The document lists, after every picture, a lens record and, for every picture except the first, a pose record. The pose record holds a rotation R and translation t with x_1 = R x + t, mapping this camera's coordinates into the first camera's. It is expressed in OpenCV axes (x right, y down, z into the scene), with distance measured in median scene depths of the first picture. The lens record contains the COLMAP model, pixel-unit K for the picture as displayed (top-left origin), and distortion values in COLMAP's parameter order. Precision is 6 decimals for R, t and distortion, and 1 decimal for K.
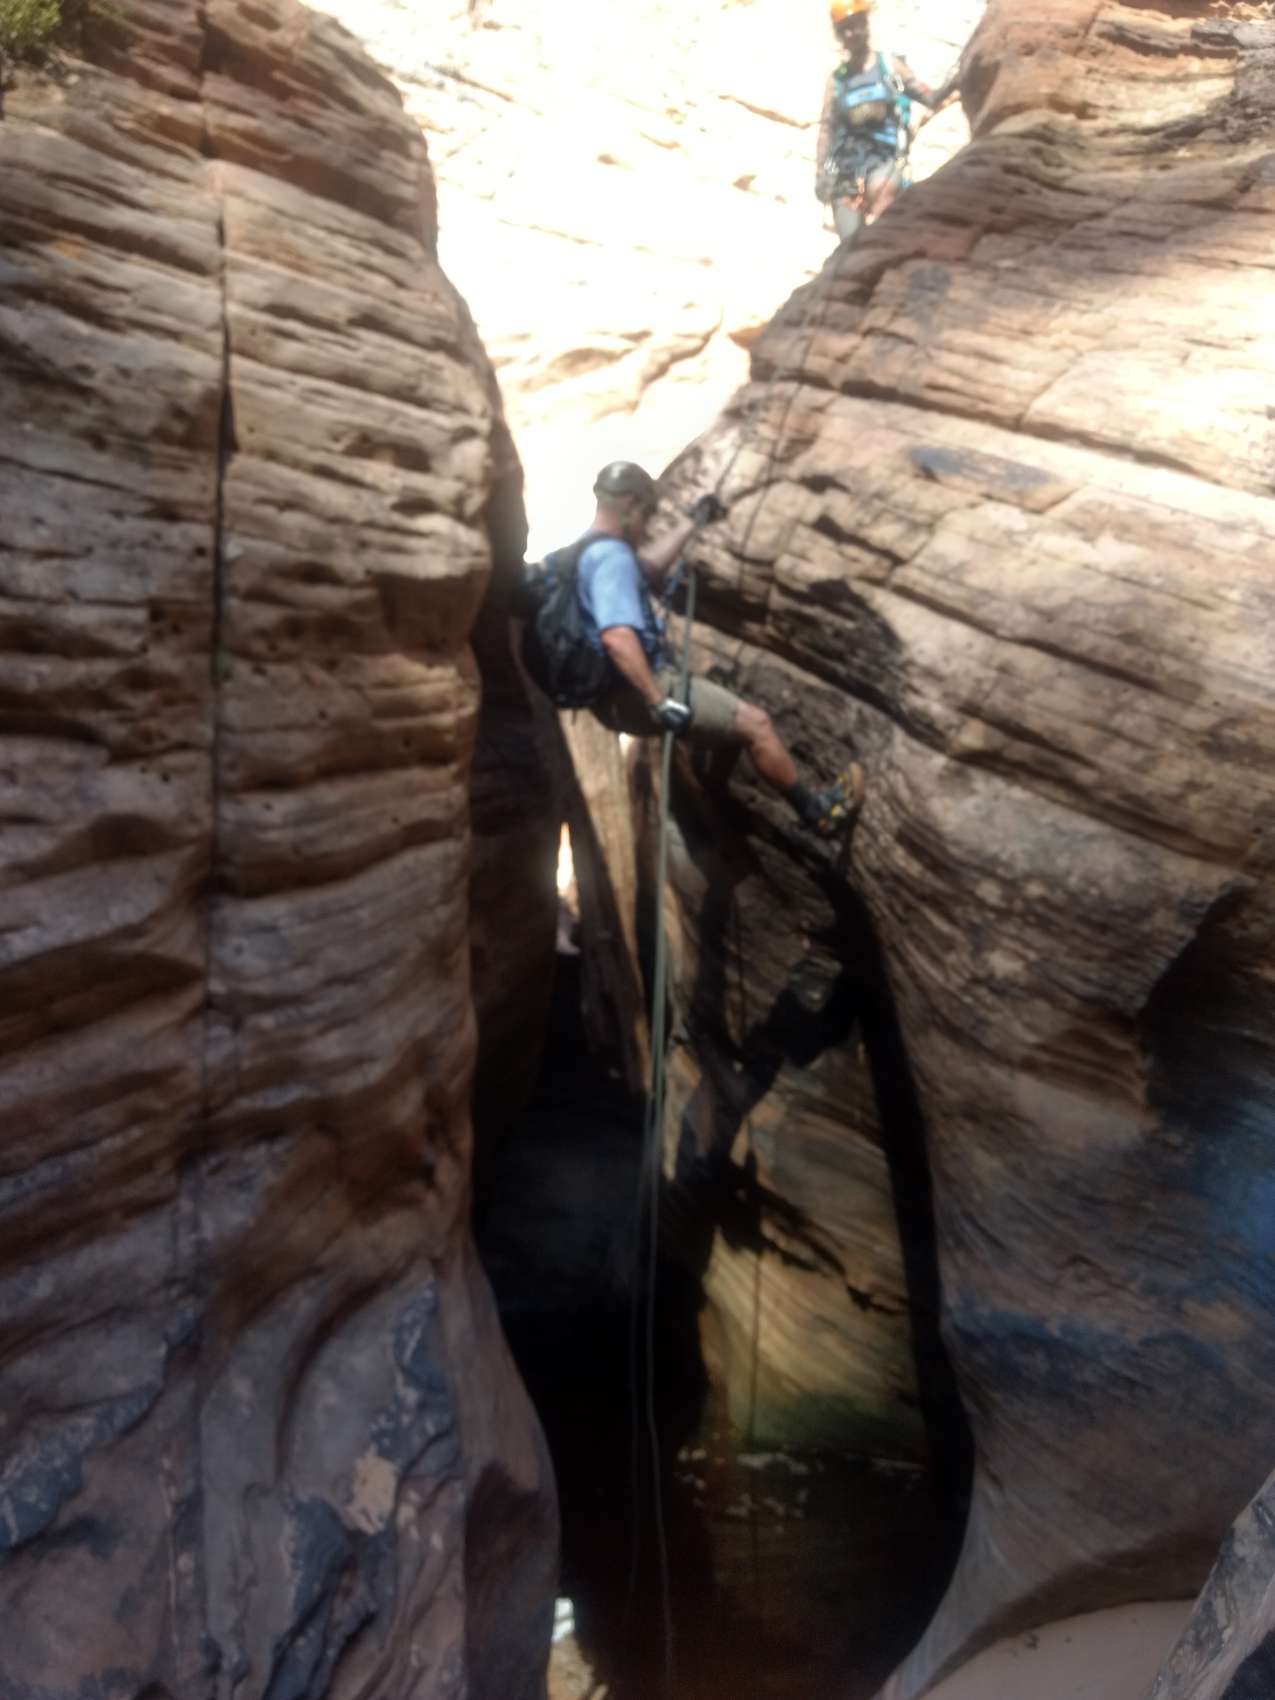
lens RADIAL K [[1332.9, 0, 676.0], [0, 1332.9, 853.8], [0, 0, 1]] dist [0.021458, 0.018161]
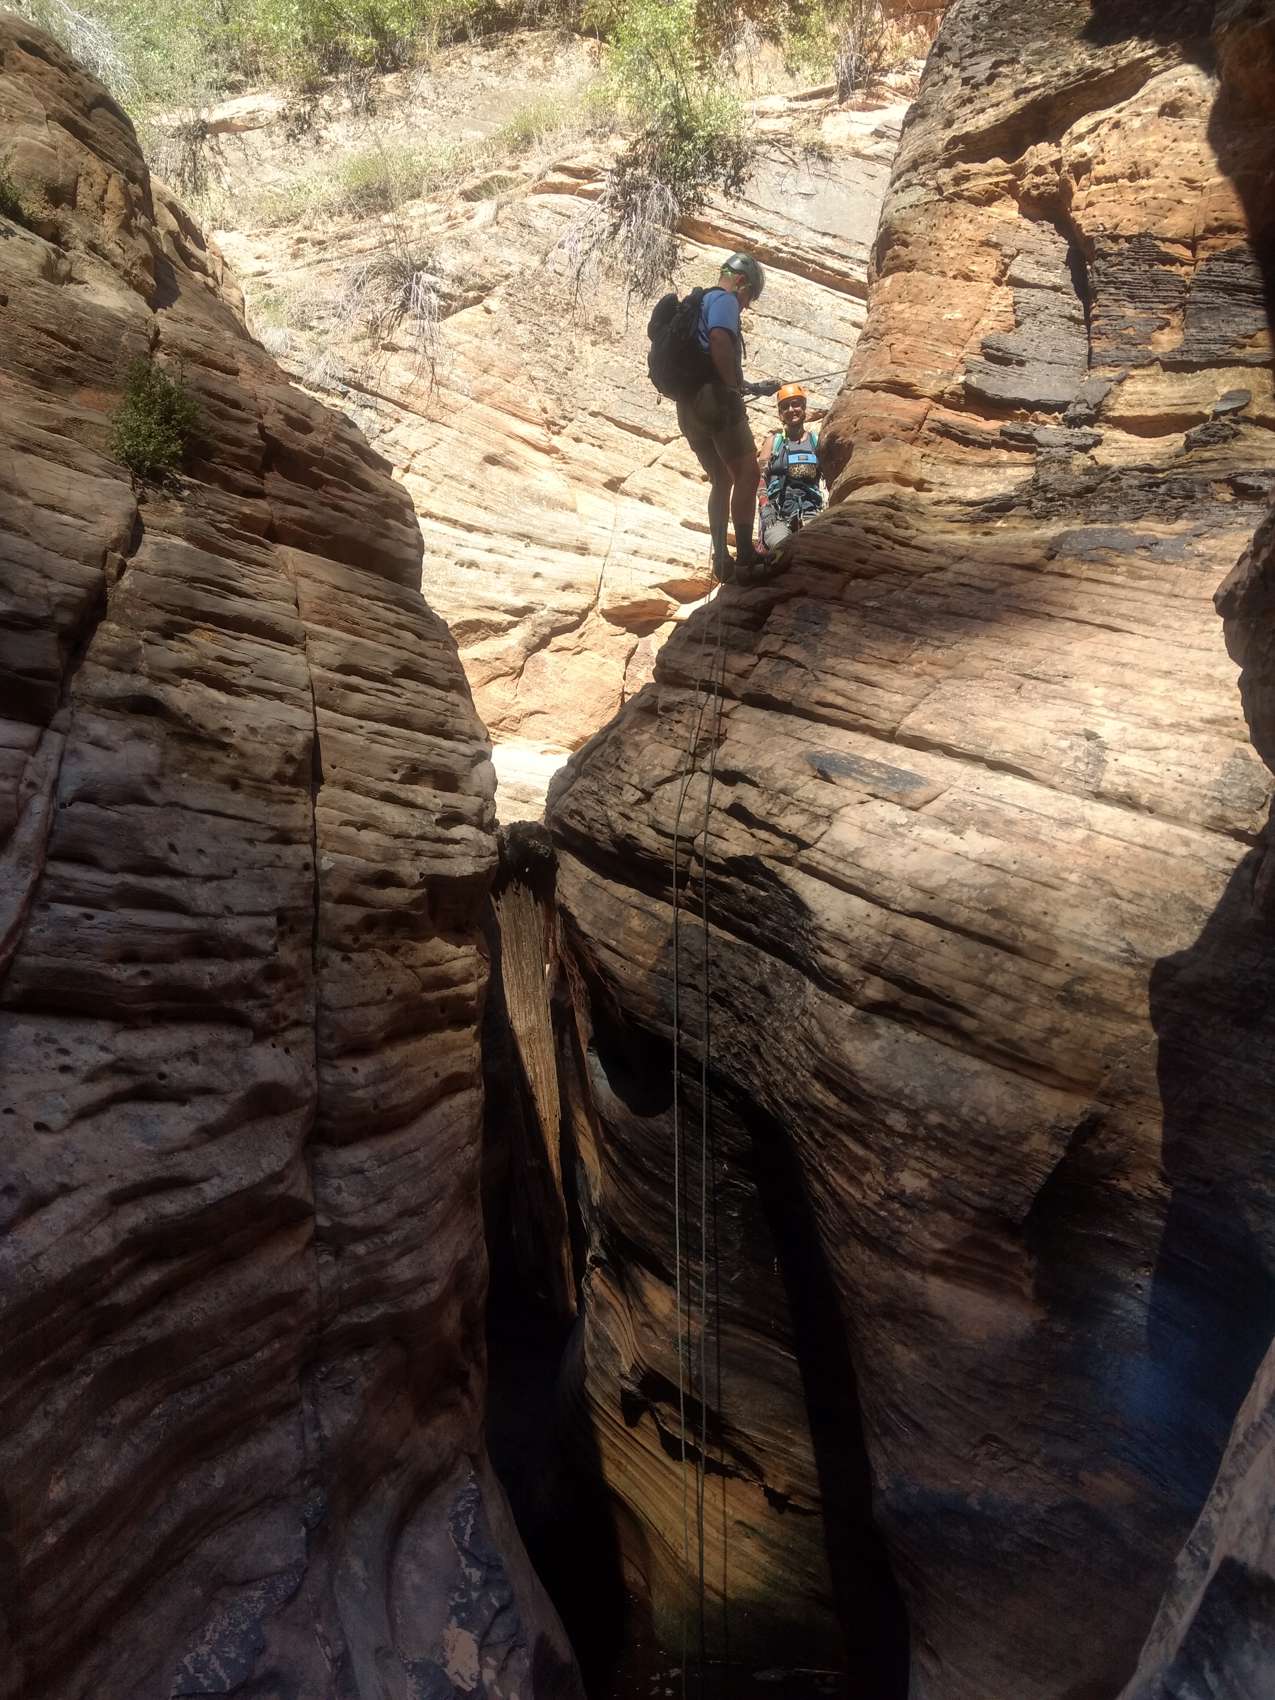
lens RADIAL K [[1332.9, 0, 655.9], [0, 1332.9, 845.7], [0, 0, 1]] dist [0.021458, 0.018161]
pose [[0.993211, 0.002268, 0.116307, -0.128495], [0.016712, 0.986657, -0.161955, -0.025906], [-0.115123, 0.162799, 0.979920, -0.207494]]
